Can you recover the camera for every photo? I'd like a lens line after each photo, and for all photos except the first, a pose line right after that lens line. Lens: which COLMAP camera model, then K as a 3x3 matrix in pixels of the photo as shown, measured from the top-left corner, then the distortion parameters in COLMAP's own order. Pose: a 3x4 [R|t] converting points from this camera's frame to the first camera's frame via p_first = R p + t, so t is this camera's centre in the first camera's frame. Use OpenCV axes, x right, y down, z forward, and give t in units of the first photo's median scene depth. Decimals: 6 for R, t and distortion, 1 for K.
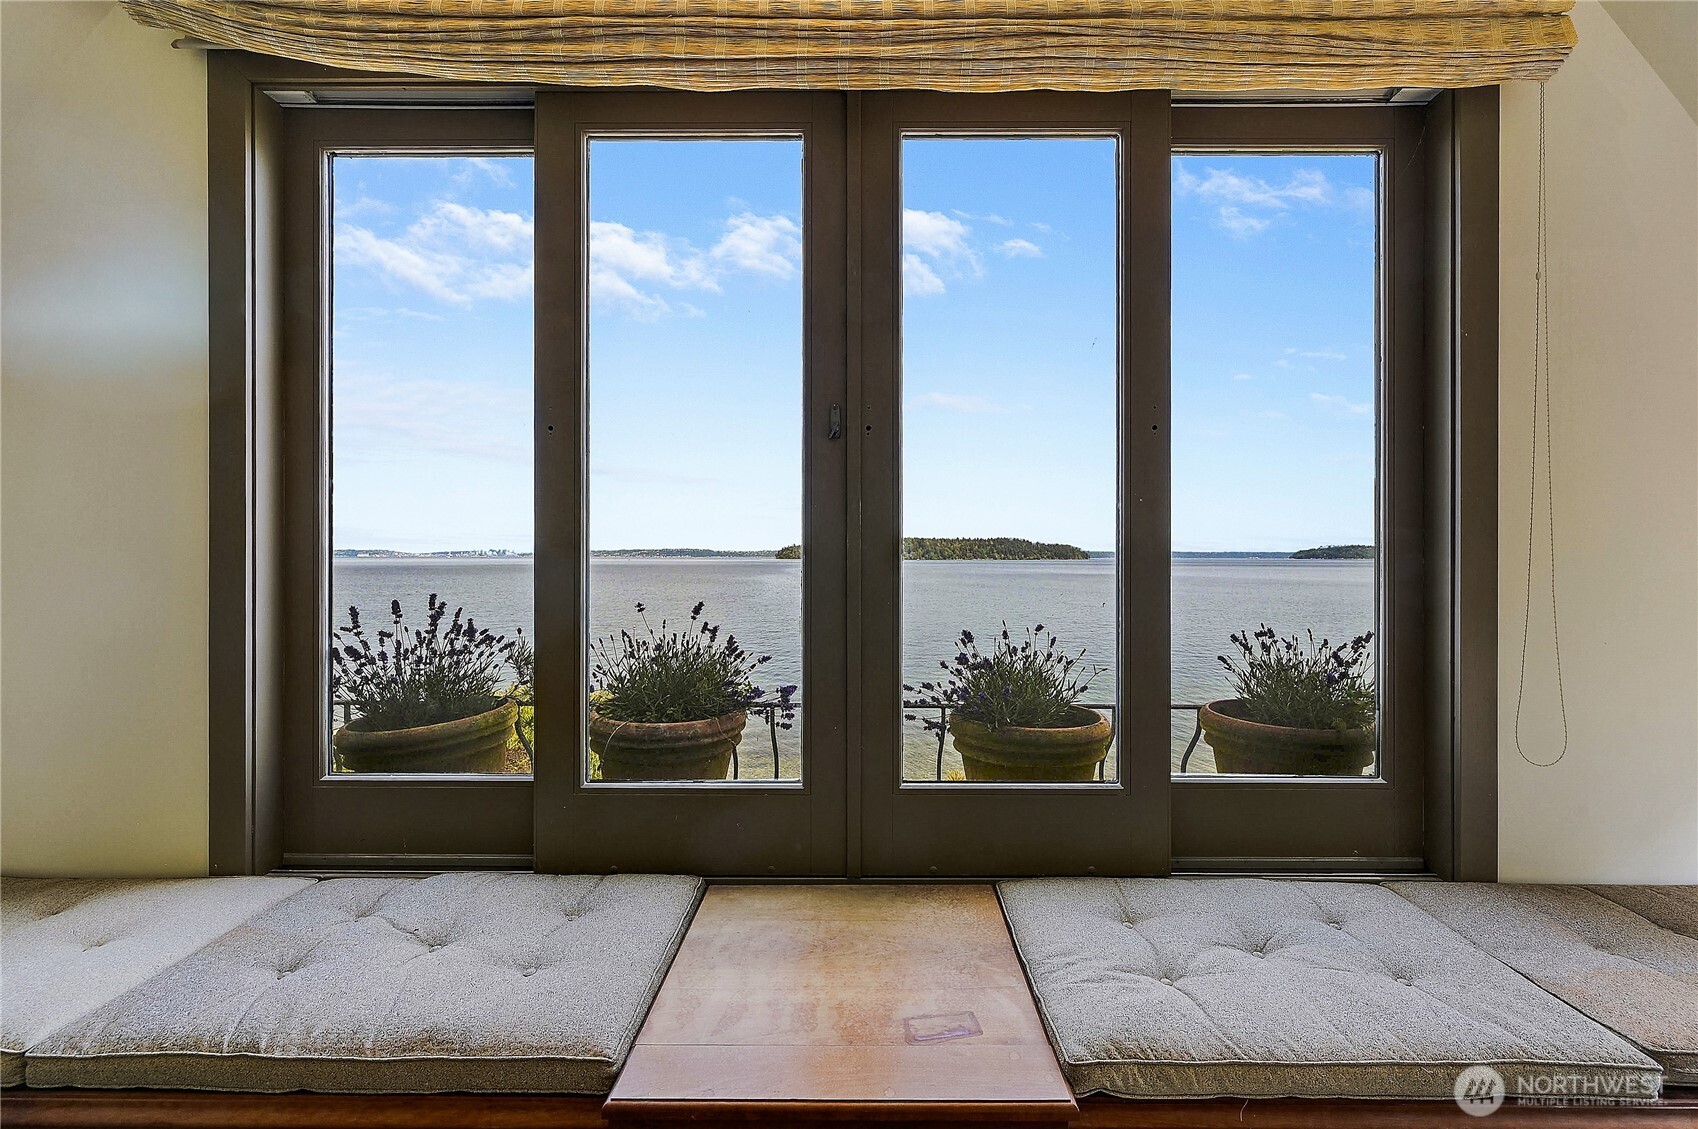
lens RADIAL K [[753.8, 0, 859.7], [0, 753.8, 556.8], [0, 0, 1]] dist [-0.000722, -0.000840]
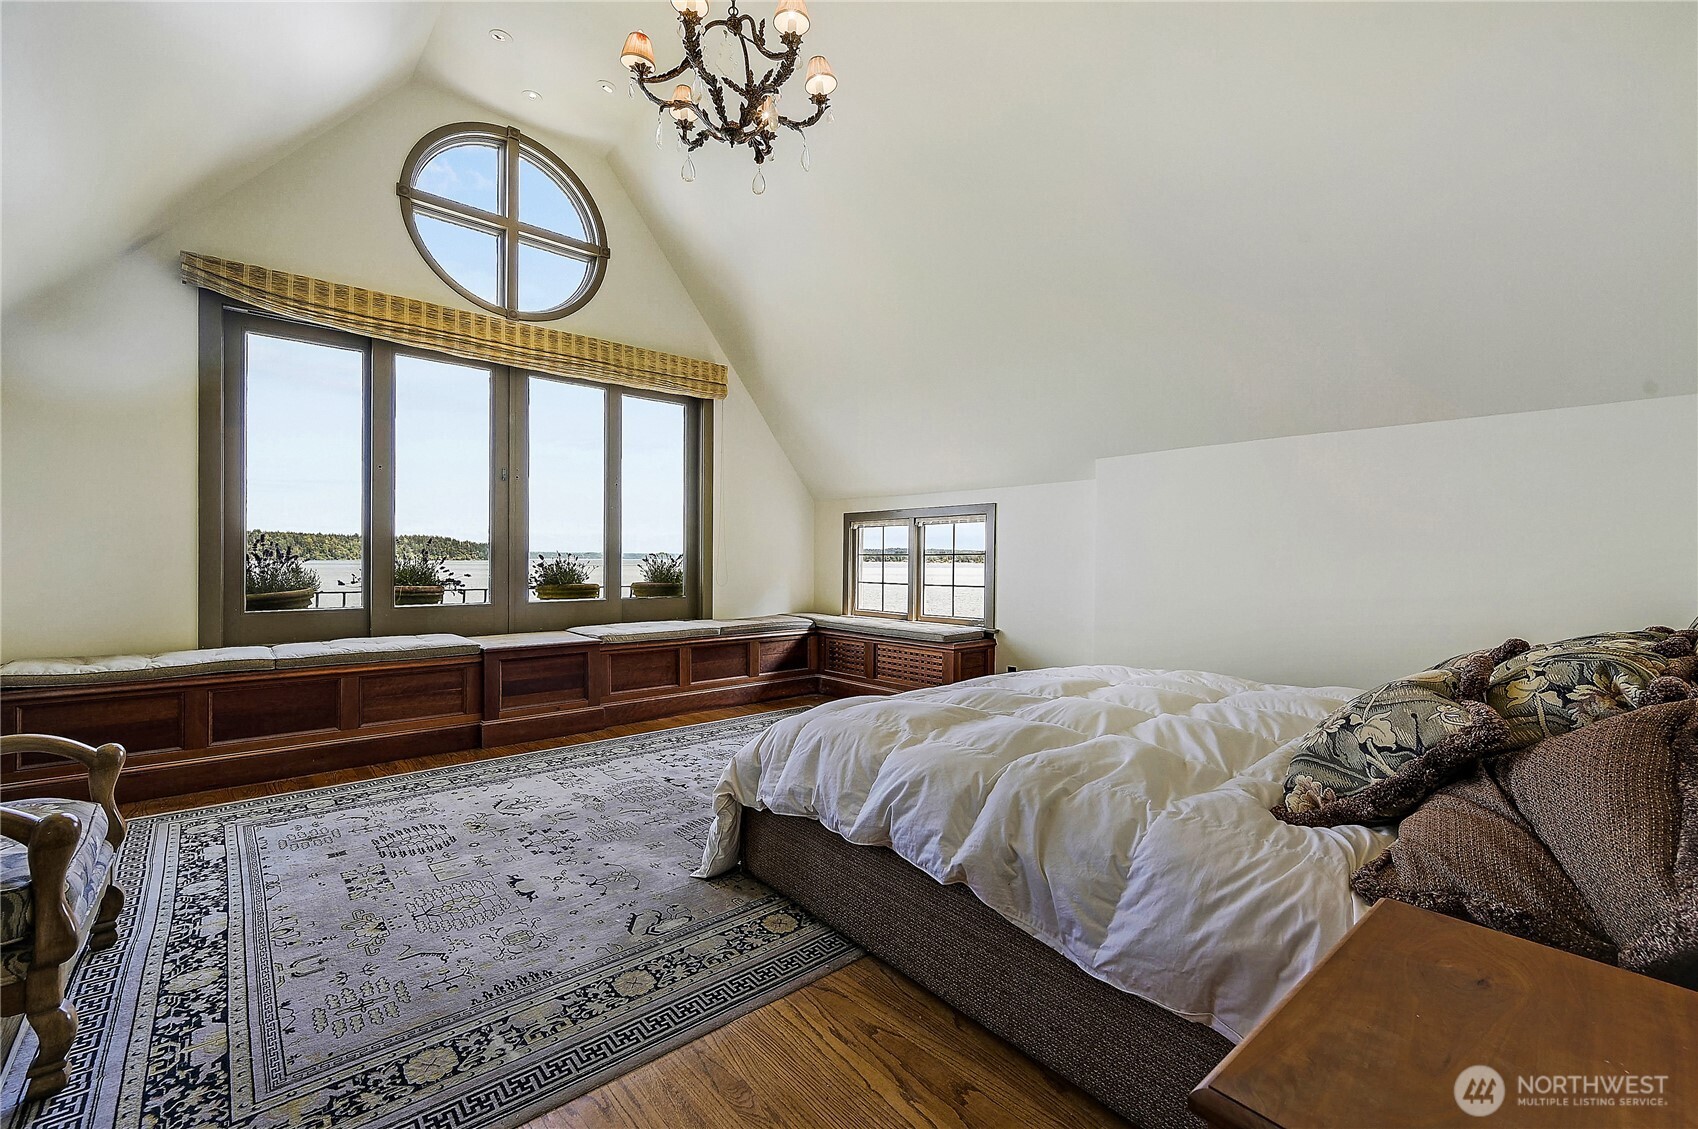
lens RADIAL K [[696.9, 0, 861.3], [0, 696.9, 558.7], [0, 0, 1]] dist [0.000723, -0.000307]
pose [[0.741451, 0.008321, 0.670955, -0.732039], [-0.009742, 0.999951, -0.001636, 0.123250], [-0.670936, -0.005324, 0.741496, -1.681025]]
